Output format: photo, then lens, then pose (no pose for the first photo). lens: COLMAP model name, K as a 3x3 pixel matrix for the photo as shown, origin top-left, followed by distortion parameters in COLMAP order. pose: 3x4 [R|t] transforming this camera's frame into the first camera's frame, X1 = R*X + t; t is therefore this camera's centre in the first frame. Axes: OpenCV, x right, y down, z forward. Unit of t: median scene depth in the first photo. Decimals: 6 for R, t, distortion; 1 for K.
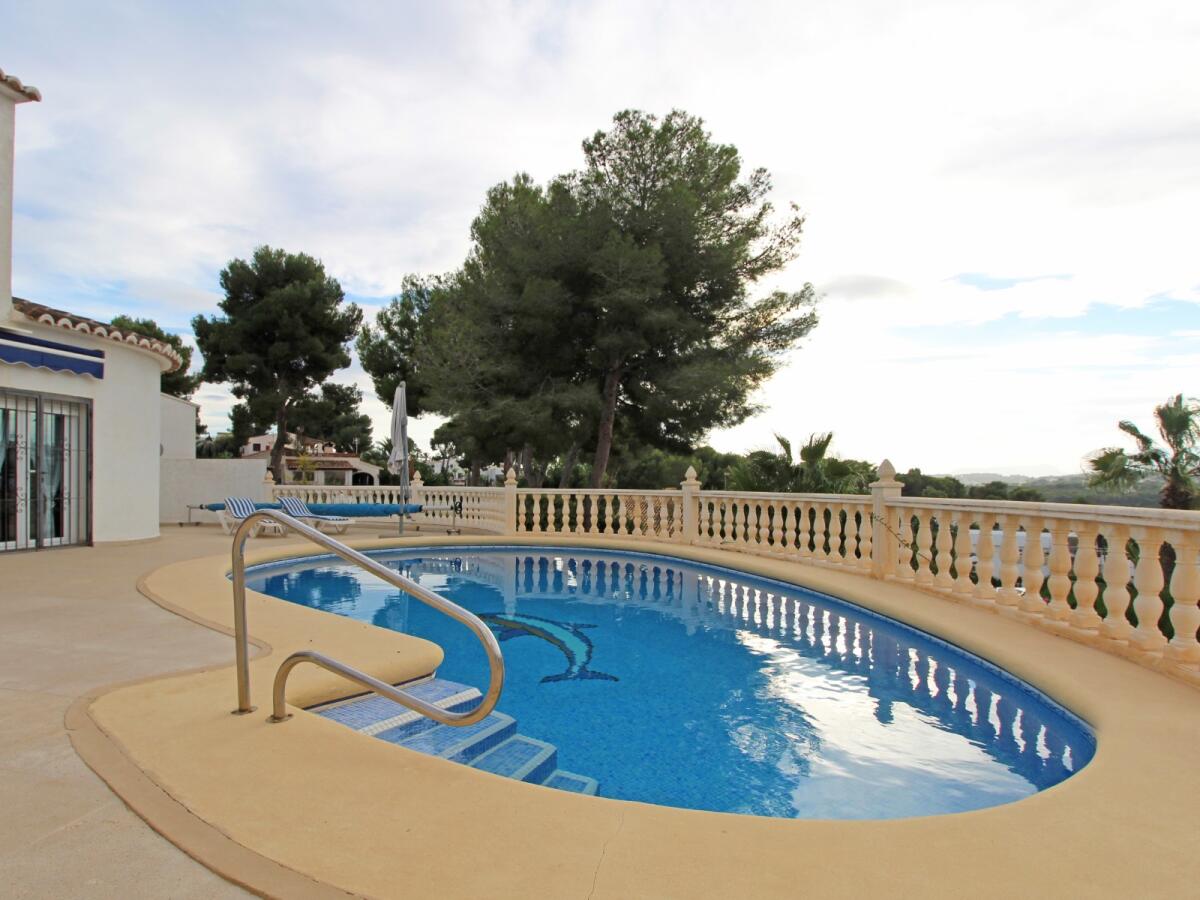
lens RADIAL K [[673.5, 0, 569.3], [0, 673.5, 488.6], [0, 0, 1]] dist [-0.018751, -0.000641]
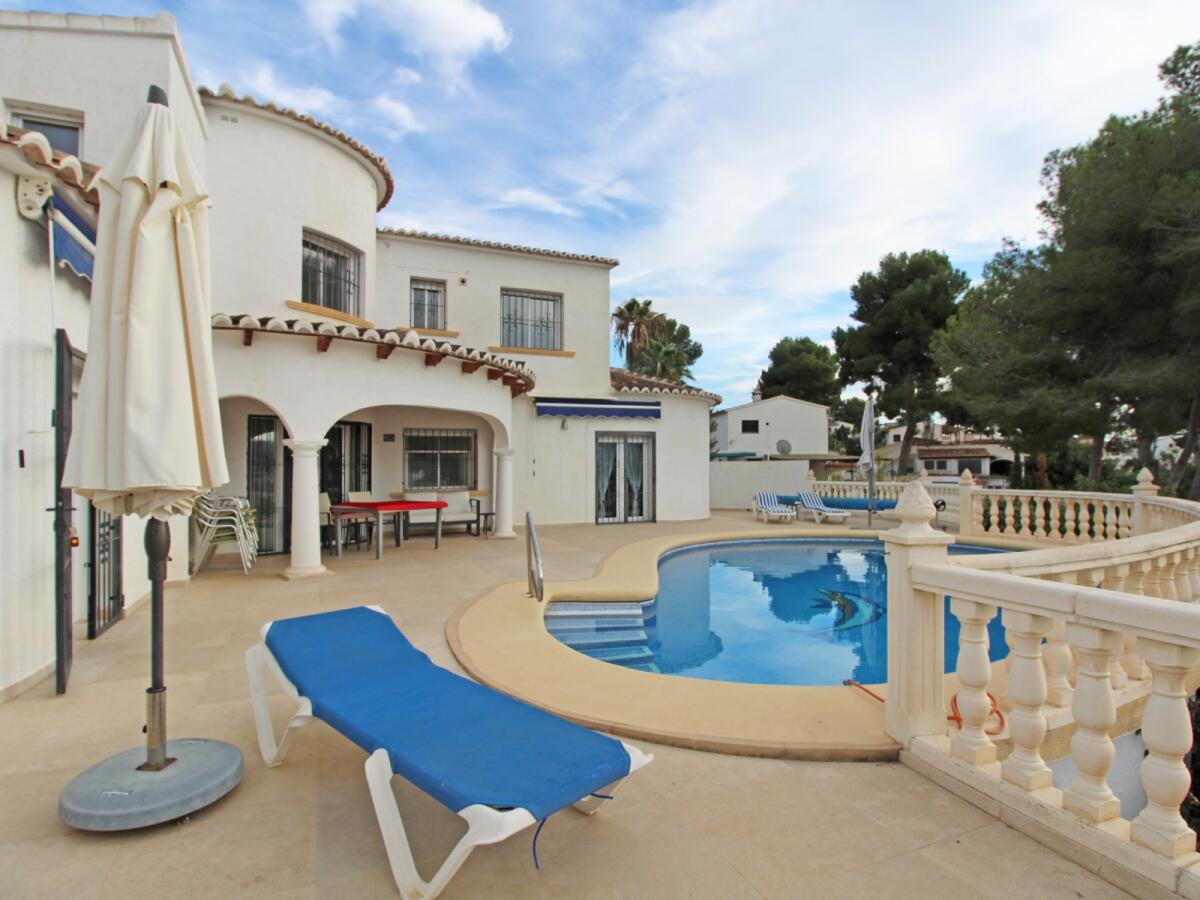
lens RADIAL K [[640.9, 0, 595.1], [0, 640.9, 460.0], [0, 0, 1]] dist [0.000535, -0.000005]
pose [[0.616192, -0.023224, -0.787253, 0.133034], [0.004762, 0.999657, -0.025764, -0.008427], [0.787581, 0.012127, 0.616091, -0.023220]]
